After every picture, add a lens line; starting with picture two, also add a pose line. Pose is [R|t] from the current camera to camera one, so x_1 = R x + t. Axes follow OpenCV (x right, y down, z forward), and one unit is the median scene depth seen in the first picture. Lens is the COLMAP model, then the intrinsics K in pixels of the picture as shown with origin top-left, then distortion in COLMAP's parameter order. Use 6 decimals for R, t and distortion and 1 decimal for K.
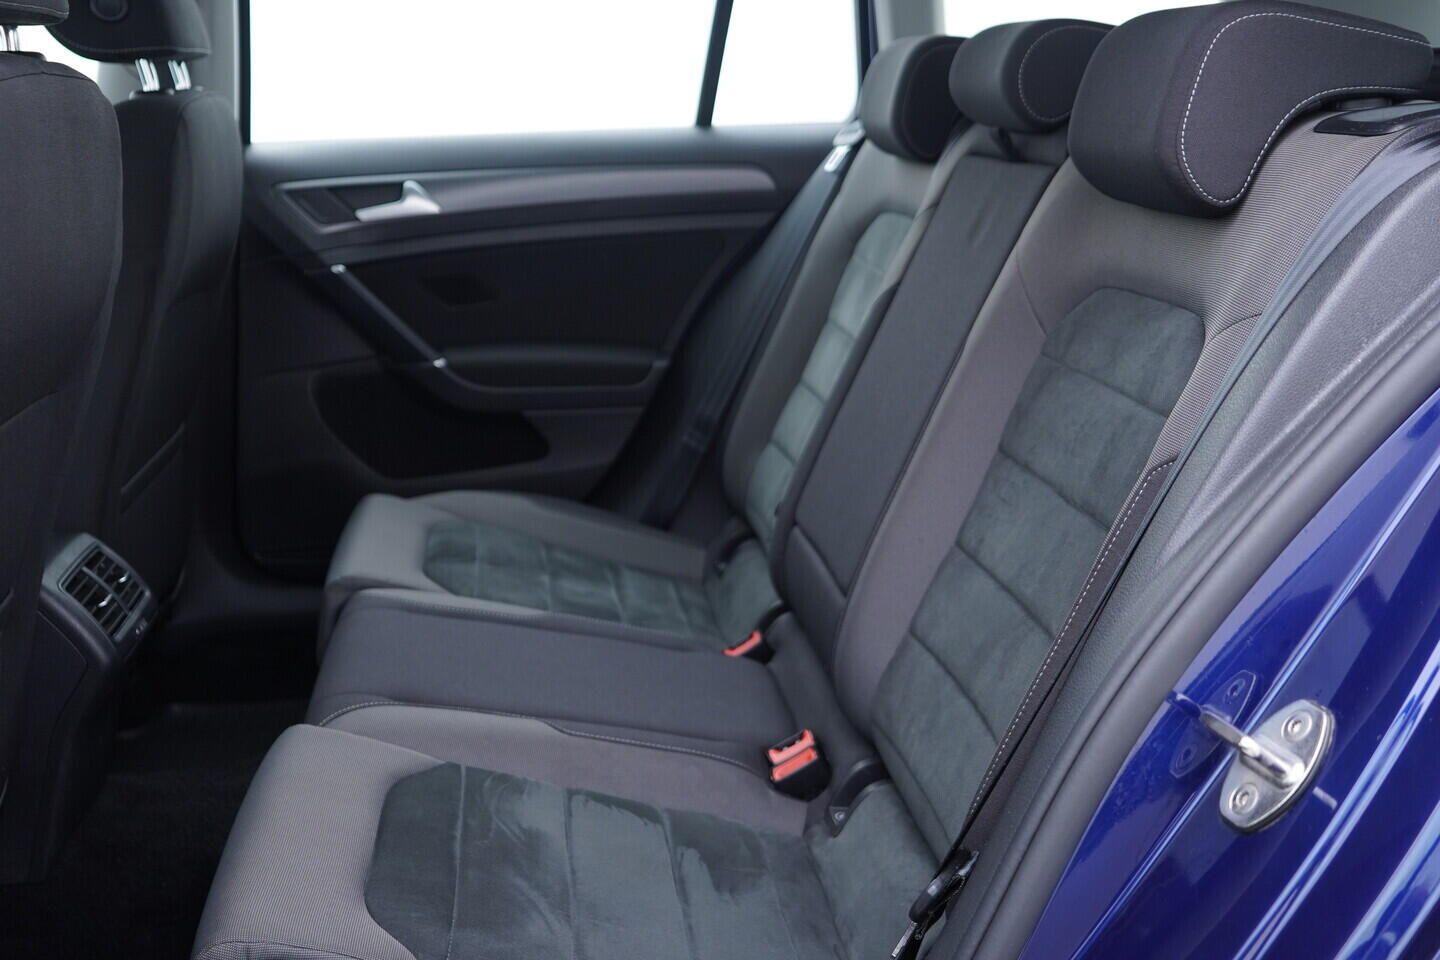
lens RADIAL K [[1458.3, 0, 722.1], [0, 1458.3, 476.7], [0, 0, 1]] dist [0.000344, 0.000000]
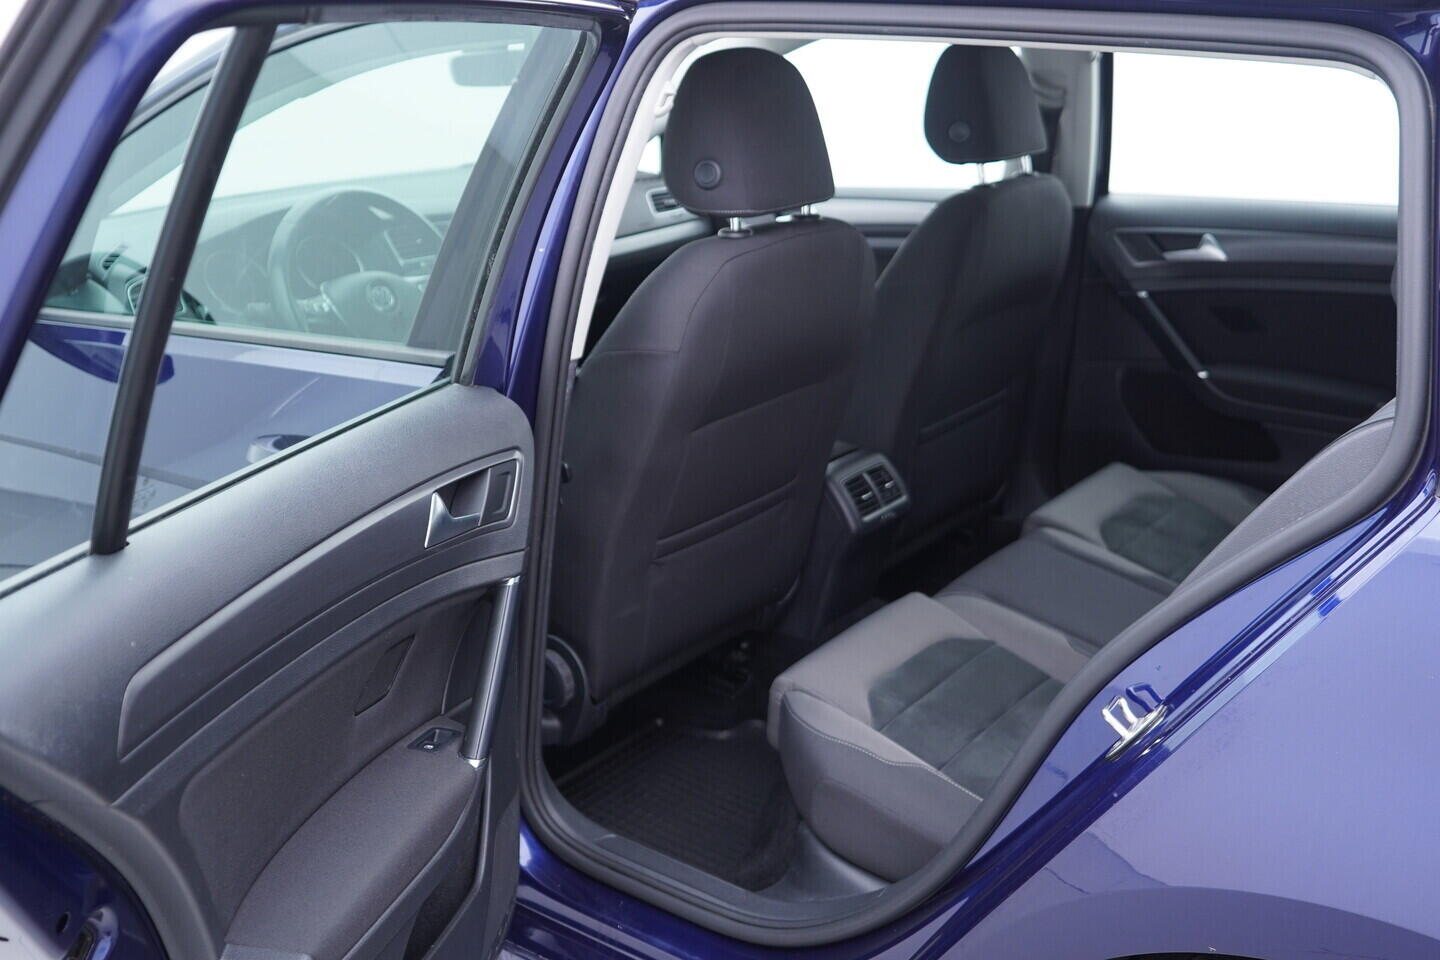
lens RADIAL K [[1458.3, 0, 718.6], [0, 1458.3, 476.4], [0, 0, 1]] dist [0.000344, 0.000000]
pose [[0.706051, 0.212451, -0.675542, 0.407045], [-0.167457, 0.976972, 0.132228, -0.090300], [0.688077, 0.019765, 0.725368, -0.246309]]
